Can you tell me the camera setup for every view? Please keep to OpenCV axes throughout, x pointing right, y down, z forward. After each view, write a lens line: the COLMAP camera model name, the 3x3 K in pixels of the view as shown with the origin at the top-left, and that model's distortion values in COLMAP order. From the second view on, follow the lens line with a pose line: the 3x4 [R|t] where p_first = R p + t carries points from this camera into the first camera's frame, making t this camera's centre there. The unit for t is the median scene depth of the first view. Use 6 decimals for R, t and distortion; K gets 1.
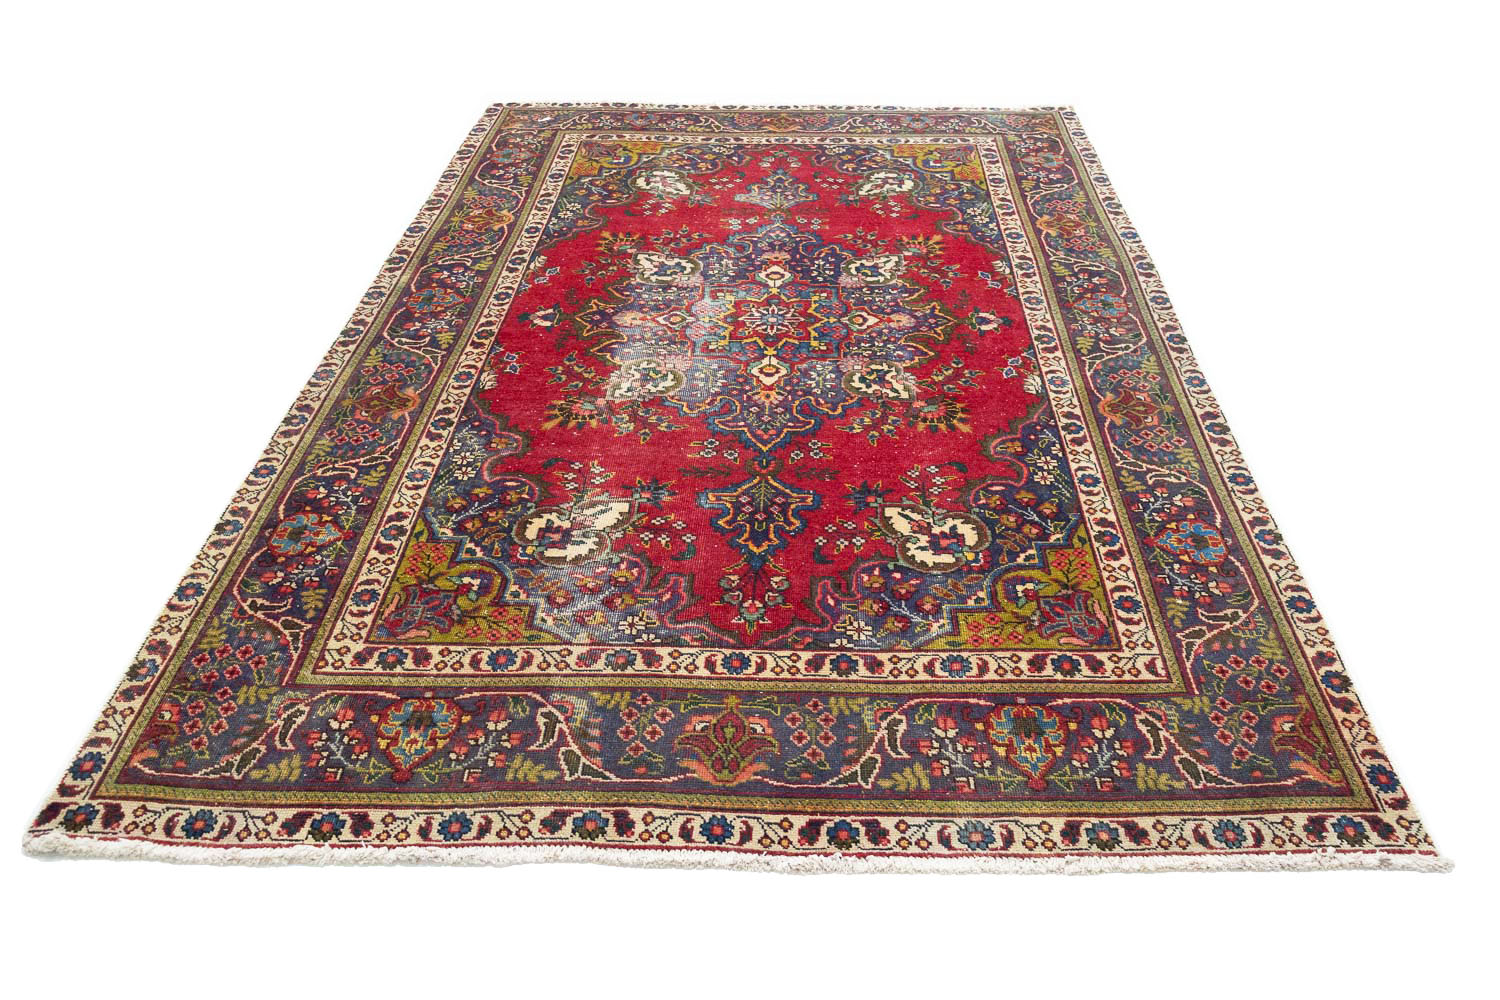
lens RADIAL K [[1246.2, 0, 737.3], [0, 1246.2, 503.2], [0, 0, 1]] dist [-0.002160, 0.001329]
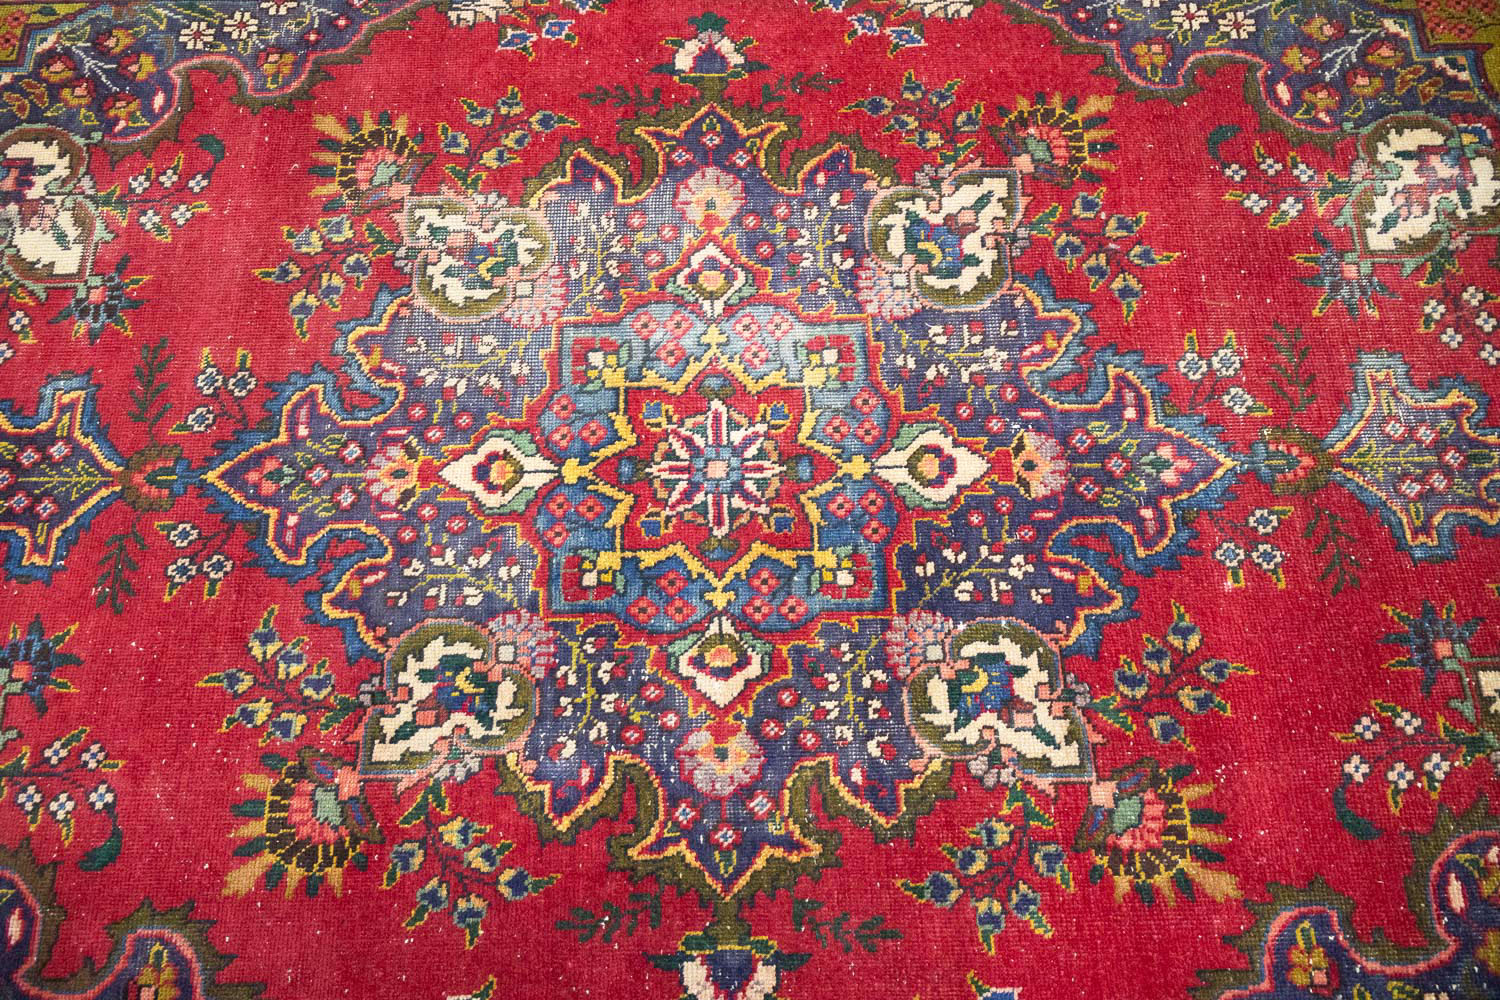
lens RADIAL K [[1246.2, 0, 739.8], [0, 1246.2, 499.1], [0, 0, 1]] dist [-0.002160, 0.001329]
pose [[0.059242, 0.934520, -0.350944, 0.216826], [-0.588272, 0.316713, 0.744062, -0.533458], [0.806490, 0.162371, 0.568515, 0.838460]]
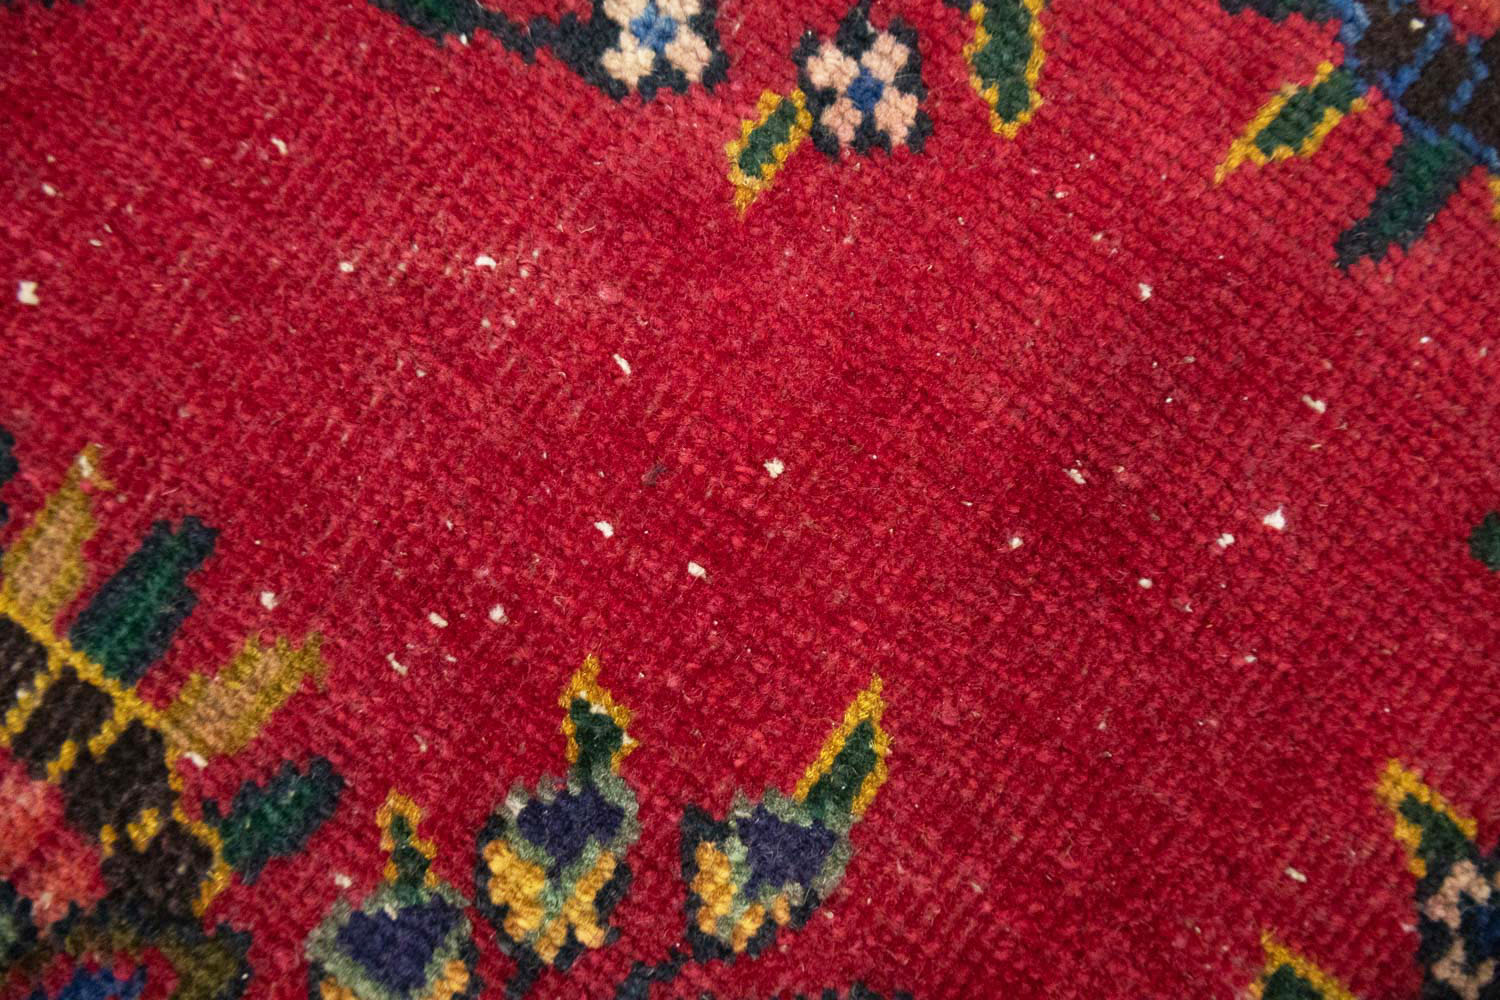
lens RADIAL K [[1246.2, 0, 750.9], [0, 1246.2, 500.2], [0, 0, 1]] dist [-0.002160, 0.001329]
pose [[-0.833649, -0.551228, 0.034314, 0.117561], [0.342103, -0.466607, 0.815624, -0.113068], [-0.433583, 0.691683, 0.577563, 0.894436]]
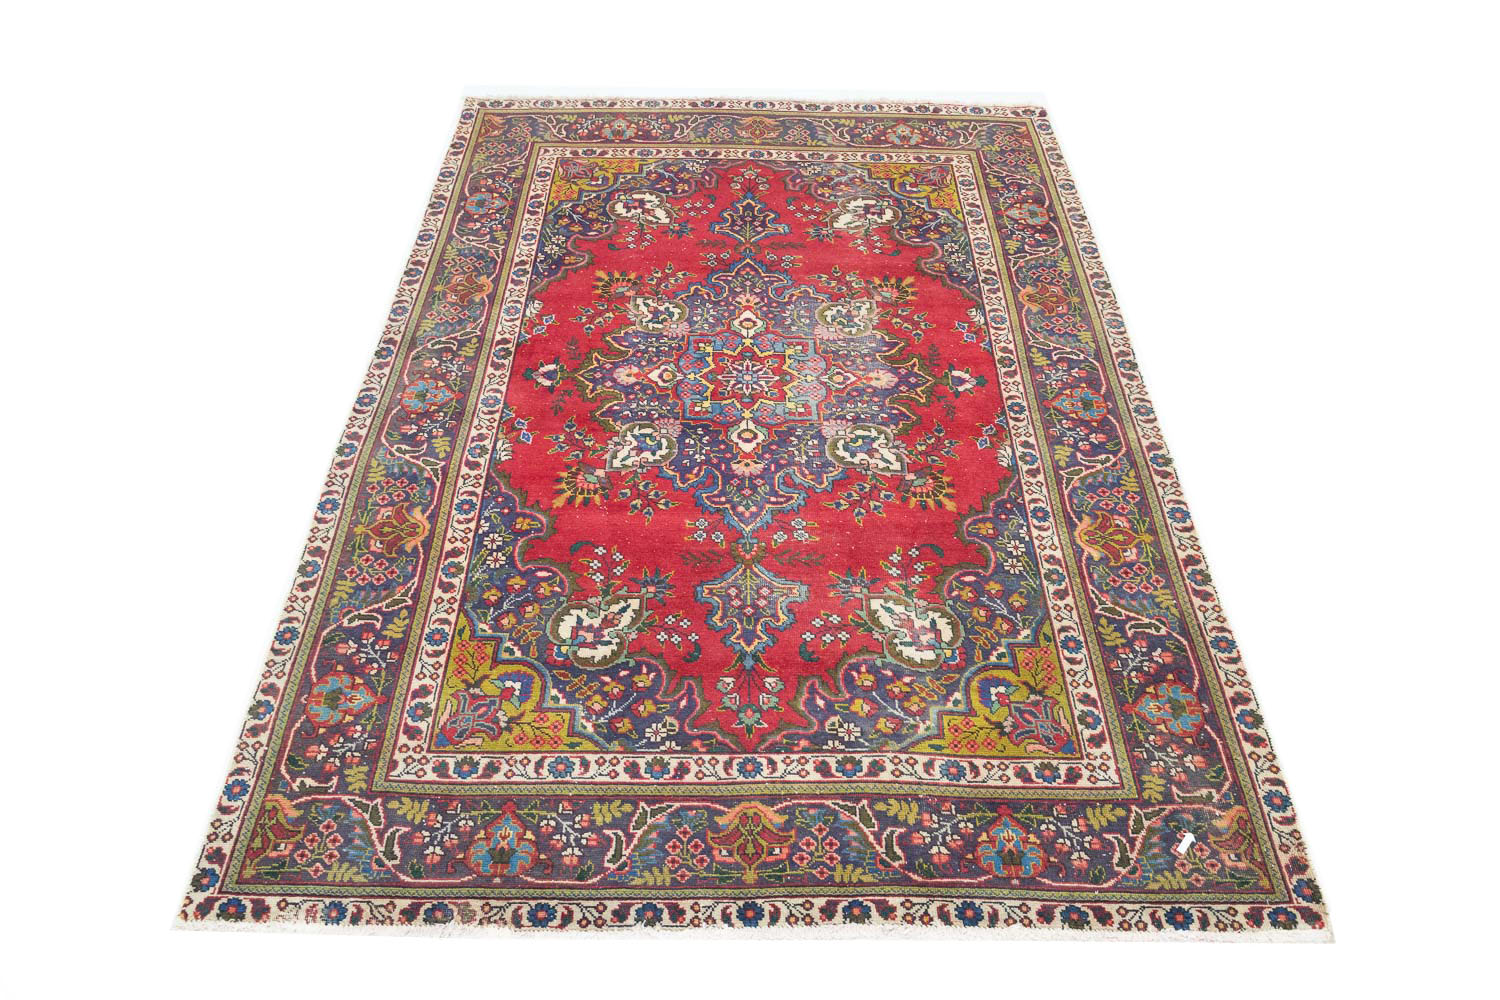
lens RADIAL K [[1246.2, 0, 732.0], [0, 1246.2, 491.4], [0, 0, 1]] dist [-0.002160, 0.001329]
pose [[-0.999040, 0.016000, -0.040778, 0.096674], [-0.037547, 0.166685, 0.985295, -1.311187], [0.022562, 0.985880, -0.165924, 1.413434]]
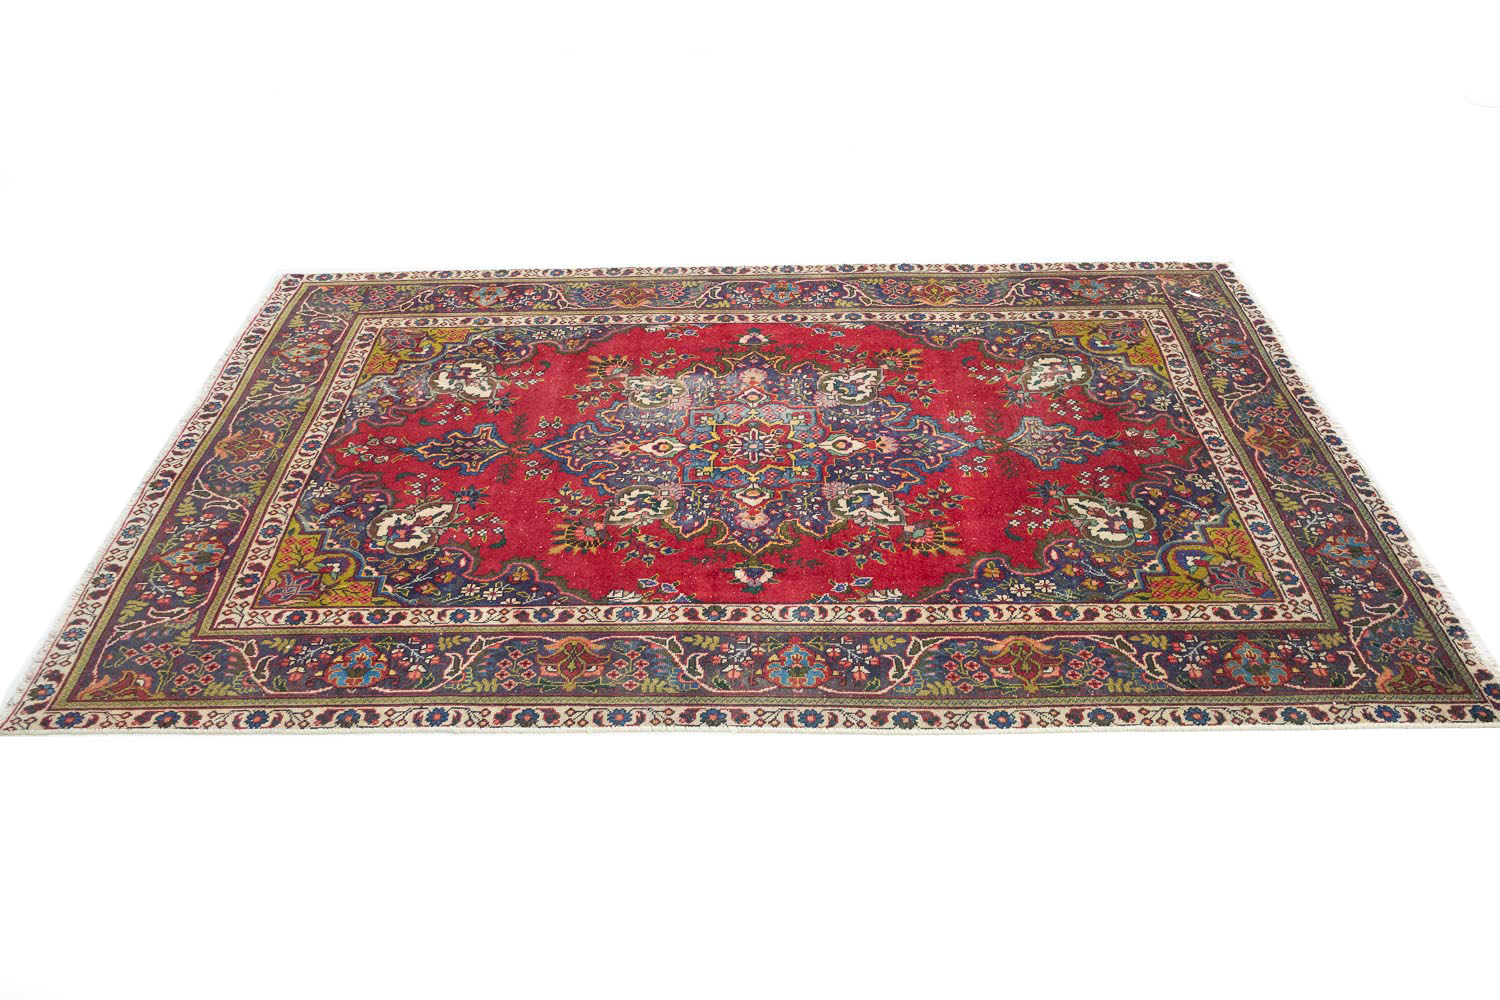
lens RADIAL K [[1246.2, 0, 730.9], [0, 1246.2, 504.0], [0, 0, 1]] dist [-0.002160, 0.001329]
pose [[0.018271, 0.613616, -0.789394, 1.008842], [-0.573442, 0.653194, 0.494472, -0.706235], [0.819043, 0.443637, 0.363807, 0.682624]]
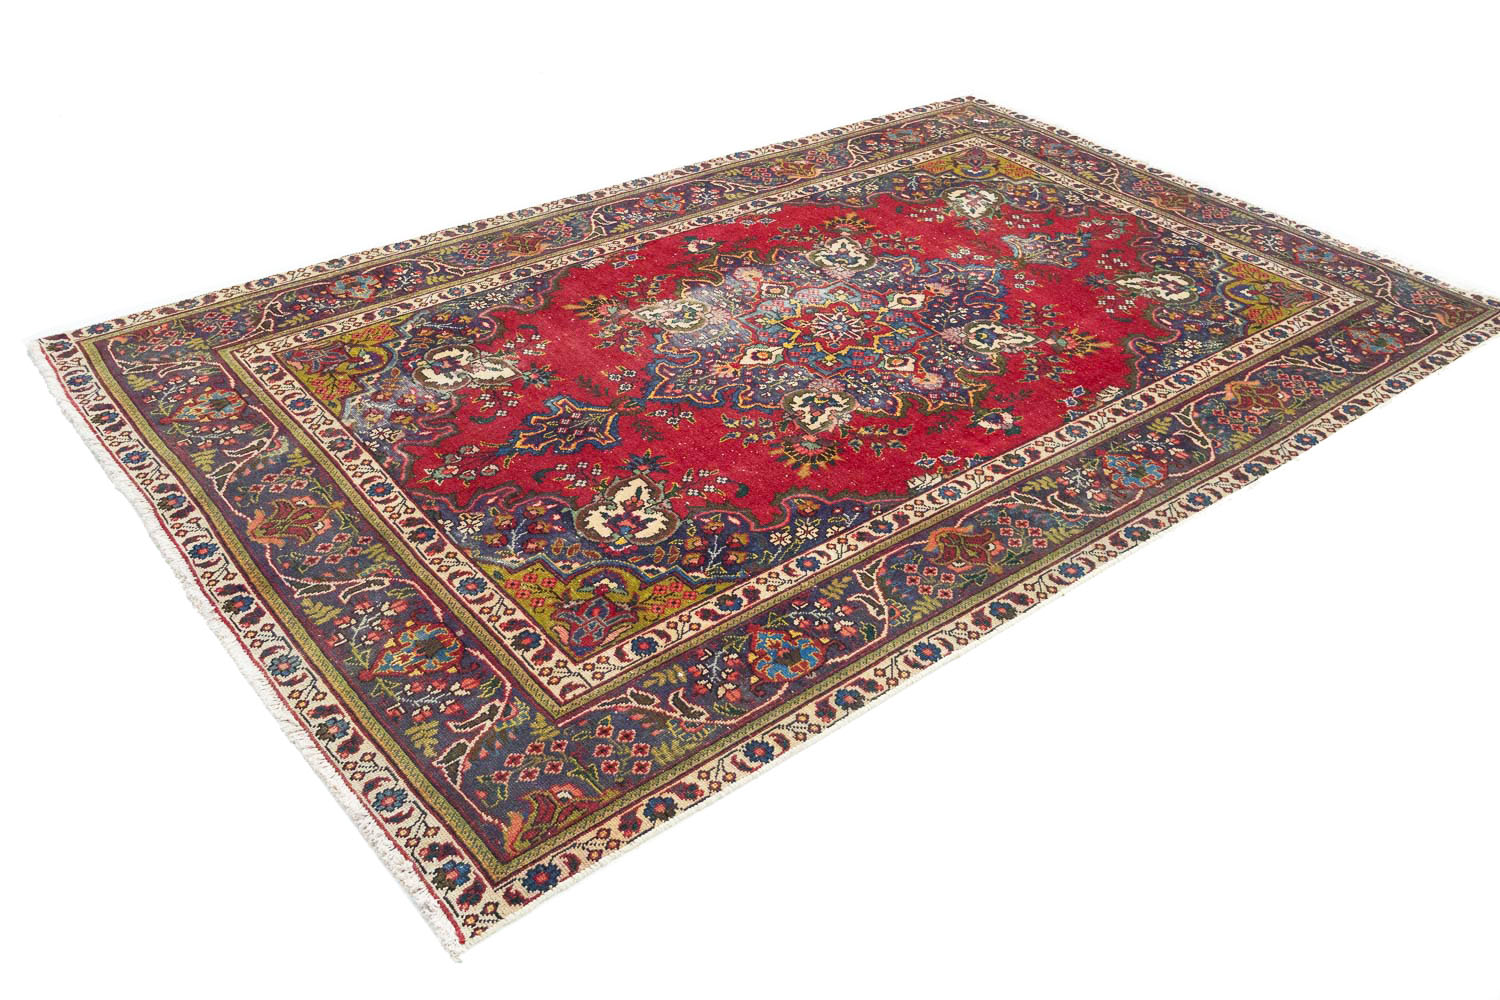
lens RADIAL K [[1246.2, 0, 734.5], [0, 1246.2, 503.2], [0, 0, 1]] dist [-0.002160, 0.001329]
pose [[0.645754, 0.479309, -0.594361, 0.711750], [-0.482758, 0.859385, 0.168530, -0.171545], [0.591563, 0.178103, 0.786341, 0.204777]]
